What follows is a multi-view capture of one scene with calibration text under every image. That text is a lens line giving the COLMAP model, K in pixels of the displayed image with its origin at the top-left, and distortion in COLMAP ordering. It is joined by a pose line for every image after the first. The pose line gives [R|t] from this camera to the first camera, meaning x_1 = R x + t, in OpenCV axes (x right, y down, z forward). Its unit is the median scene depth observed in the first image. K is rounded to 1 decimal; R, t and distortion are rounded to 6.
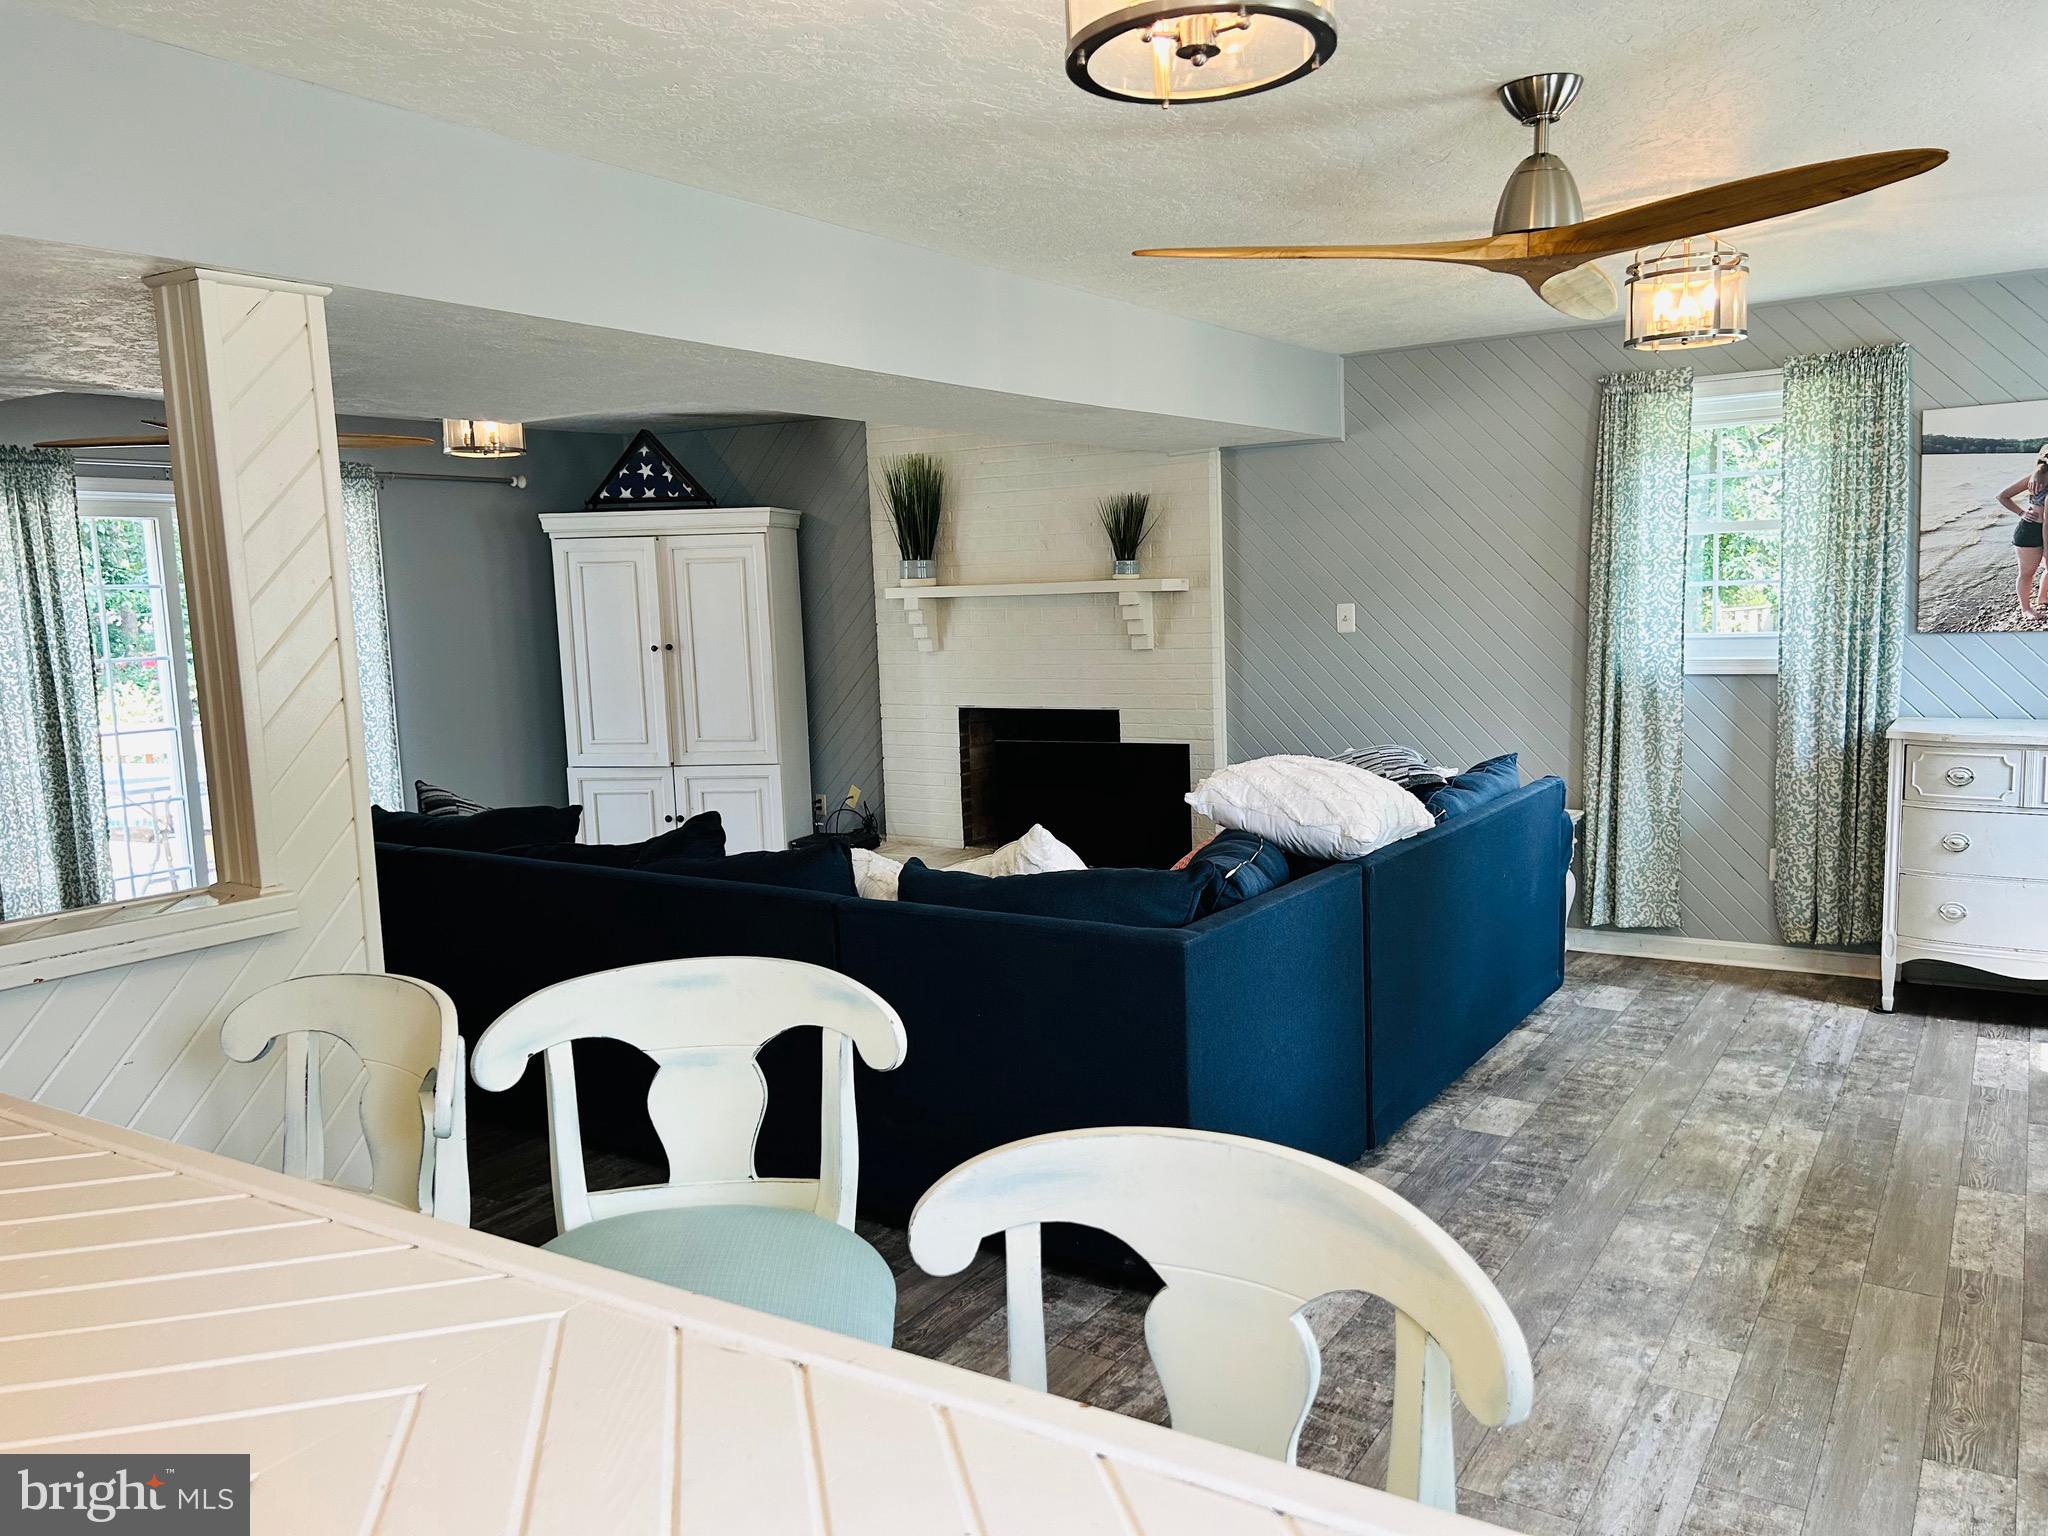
lens RADIAL K [[1527.8, 0, 1024.5], [0, 1527.8, 777.9], [0, 0, 1]] dist [0.027452, -0.053373]
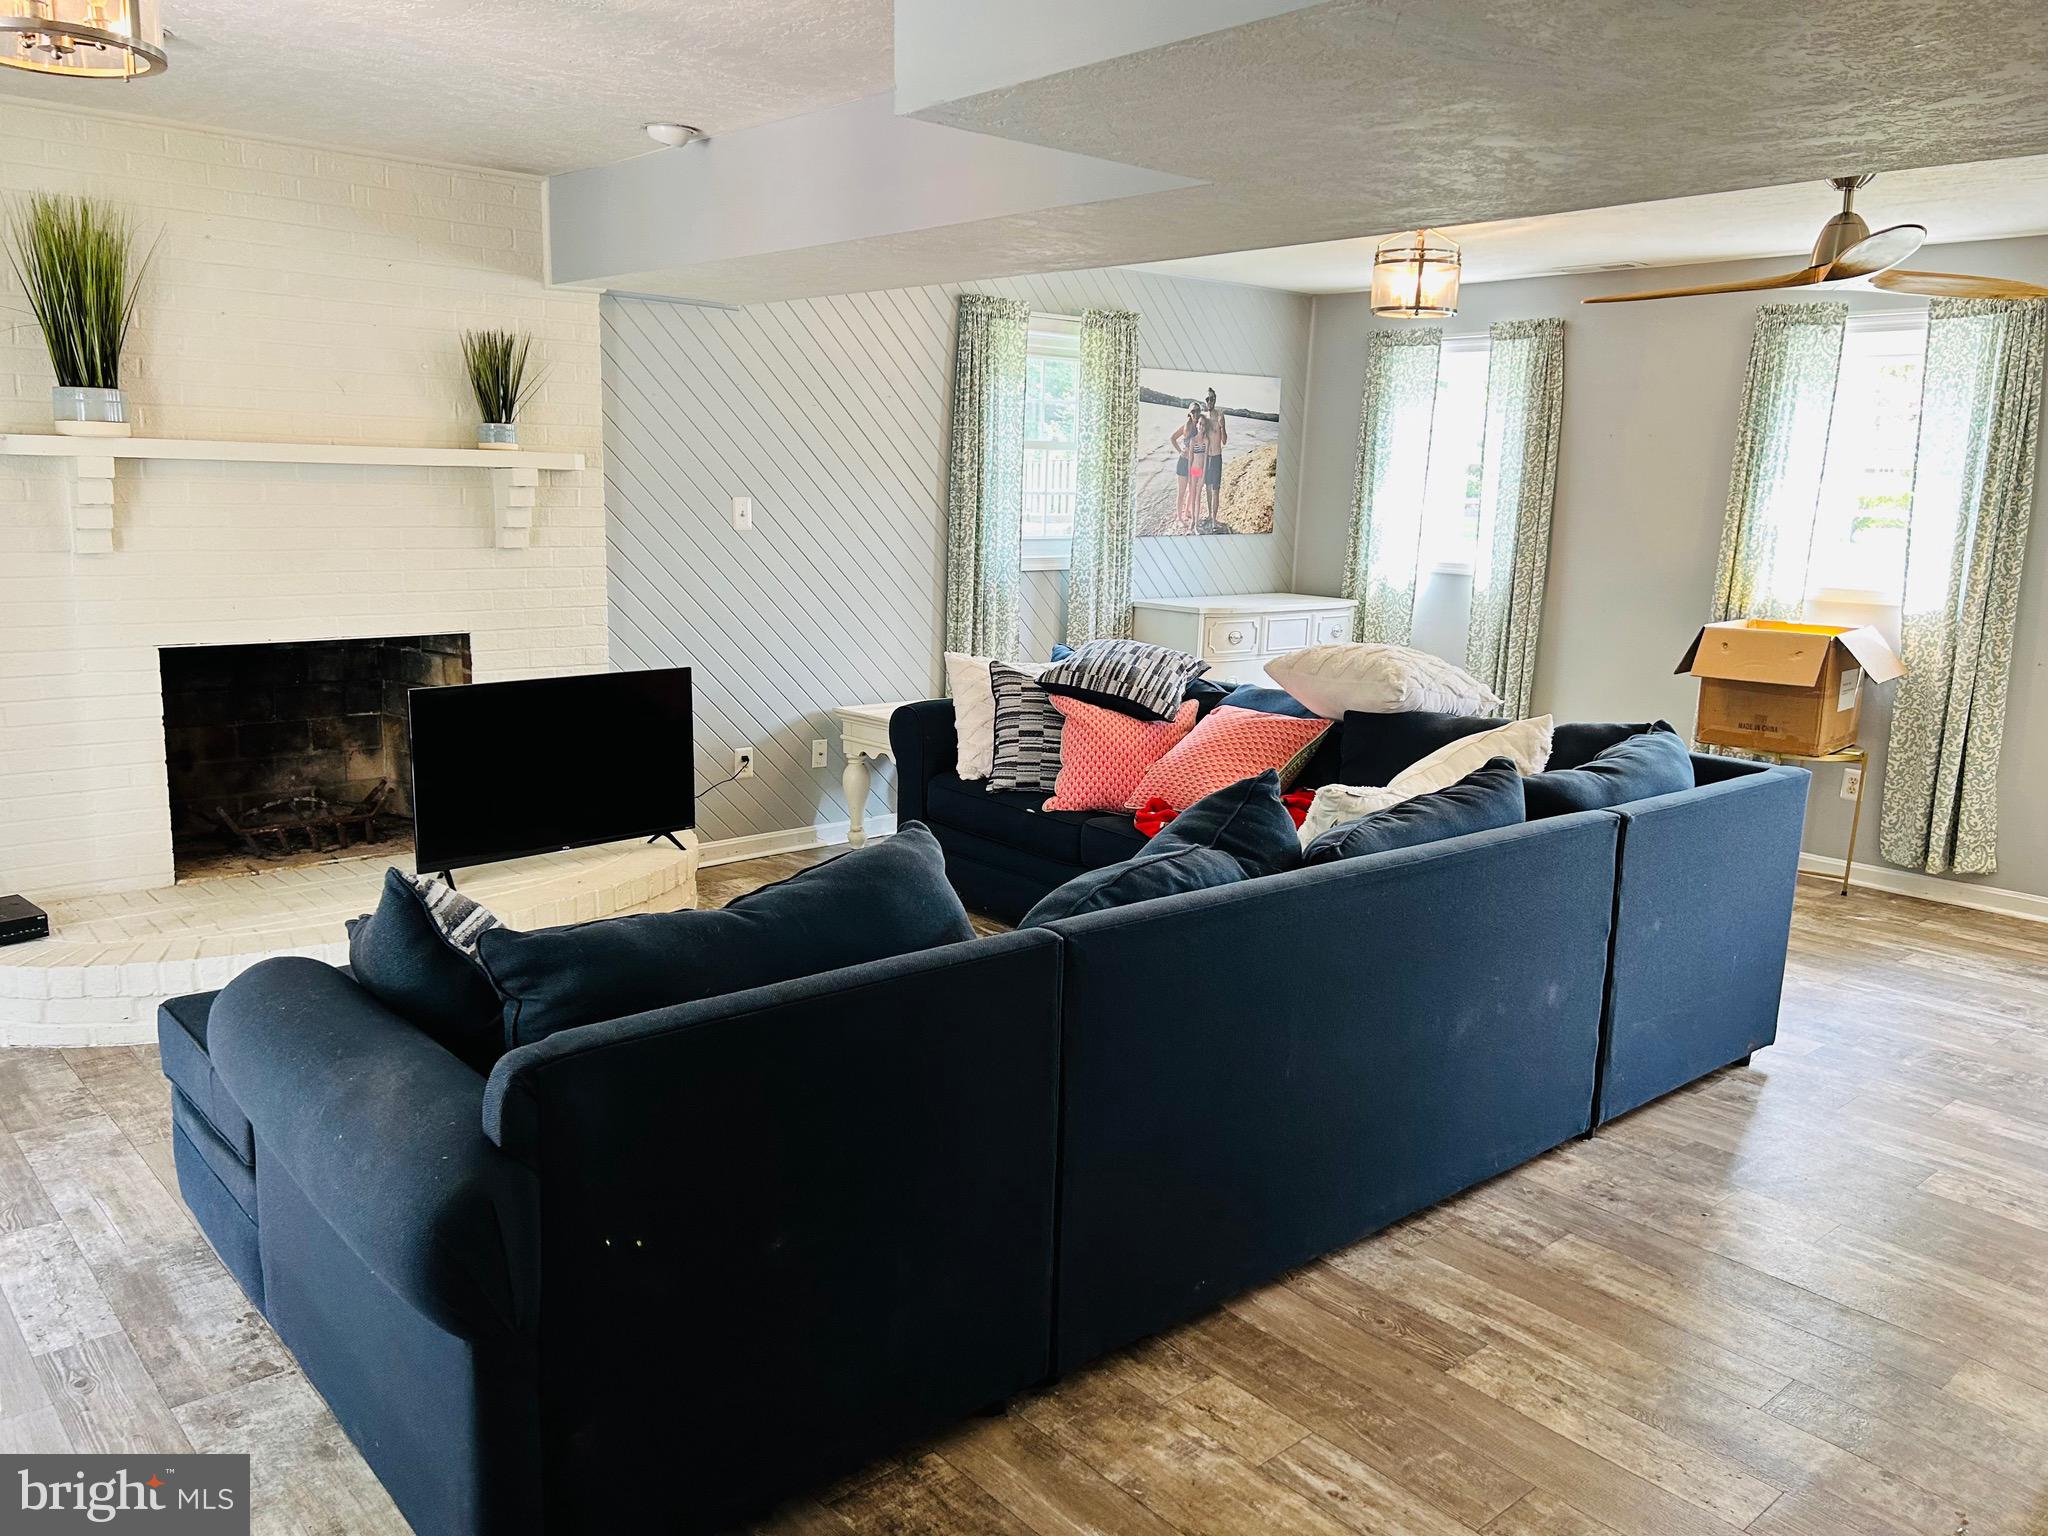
lens RADIAL K [[1527.8, 0, 1024.5], [0, 1527.8, 777.9], [0, 0, 1]] dist [0.027452, -0.053373]
pose [[0.266538, -0.138823, 0.953774, -0.693429], [0.087779, 0.988957, 0.119414, -0.049745], [-0.959819, 0.051893, 0.275780, 0.680001]]
